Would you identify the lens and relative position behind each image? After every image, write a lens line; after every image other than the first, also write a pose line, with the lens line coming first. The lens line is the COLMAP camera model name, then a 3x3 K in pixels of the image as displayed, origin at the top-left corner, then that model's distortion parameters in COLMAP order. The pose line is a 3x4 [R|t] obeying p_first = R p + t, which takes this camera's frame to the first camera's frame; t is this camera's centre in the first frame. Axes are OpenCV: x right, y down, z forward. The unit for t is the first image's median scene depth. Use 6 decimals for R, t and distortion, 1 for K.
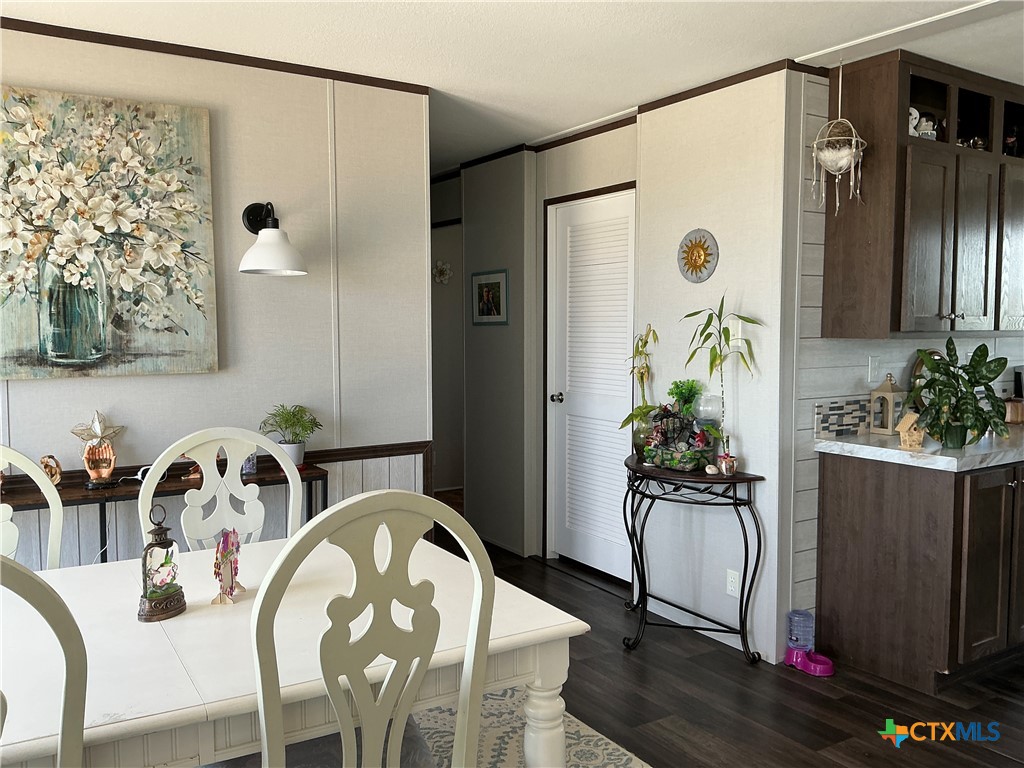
lens RADIAL K [[858.3, 0, 514.6], [0, 858.3, 378.4], [0, 0, 1]] dist [0.101860, -0.191315]
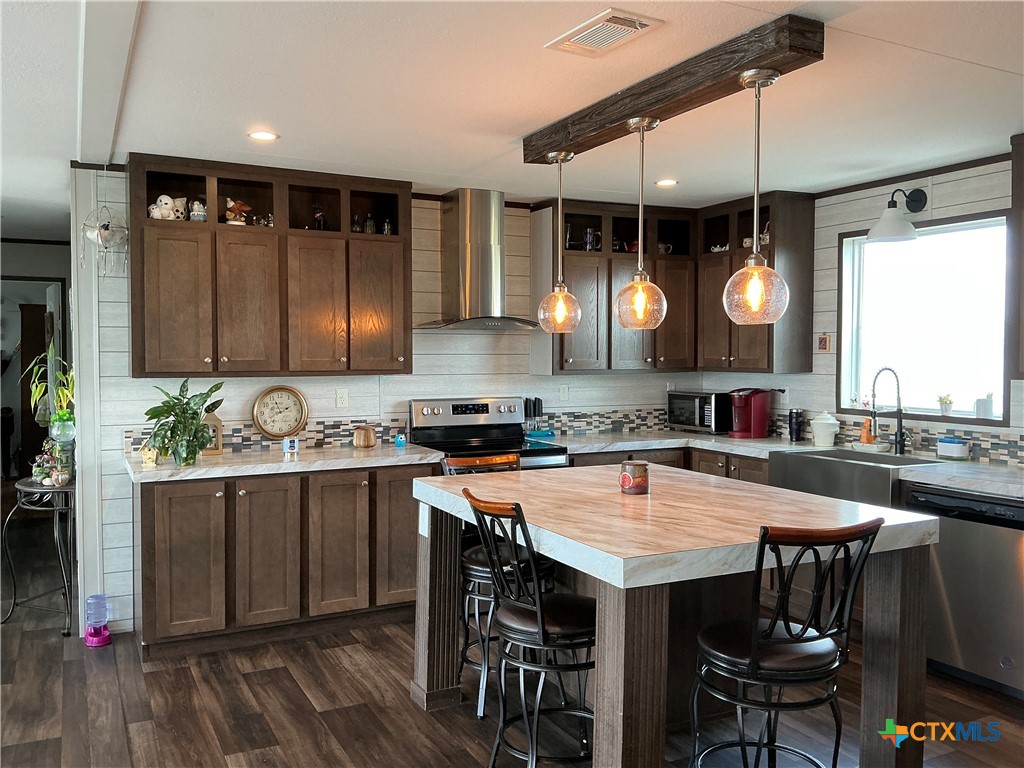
lens RADIAL K [[858.3, 0, 520.0], [0, 858.3, 382.3], [0, 0, 1]] dist [0.101860, -0.191315]
pose [[0.994410, 0.003576, -0.105524, 1.209170], [-0.006988, 0.999464, -0.031976, -0.002886], [0.105353, 0.032534, 0.993903, -0.214415]]
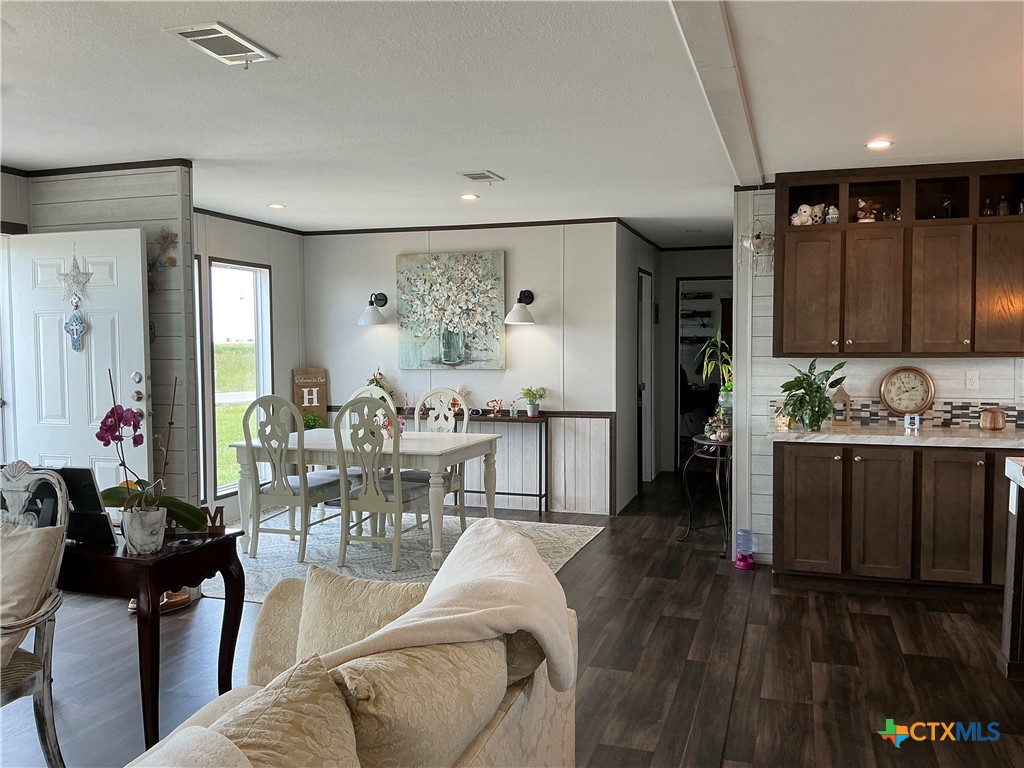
lens RADIAL K [[858.3, 0, 511.8], [0, 858.3, 387.8], [0, 0, 1]] dist [0.101860, -0.191315]
pose [[0.624431, 0.038993, -0.780106, 1.453084], [-0.045821, 0.998862, 0.013250, 0.010525], [0.779734, 0.027472, 0.625507, -0.362632]]
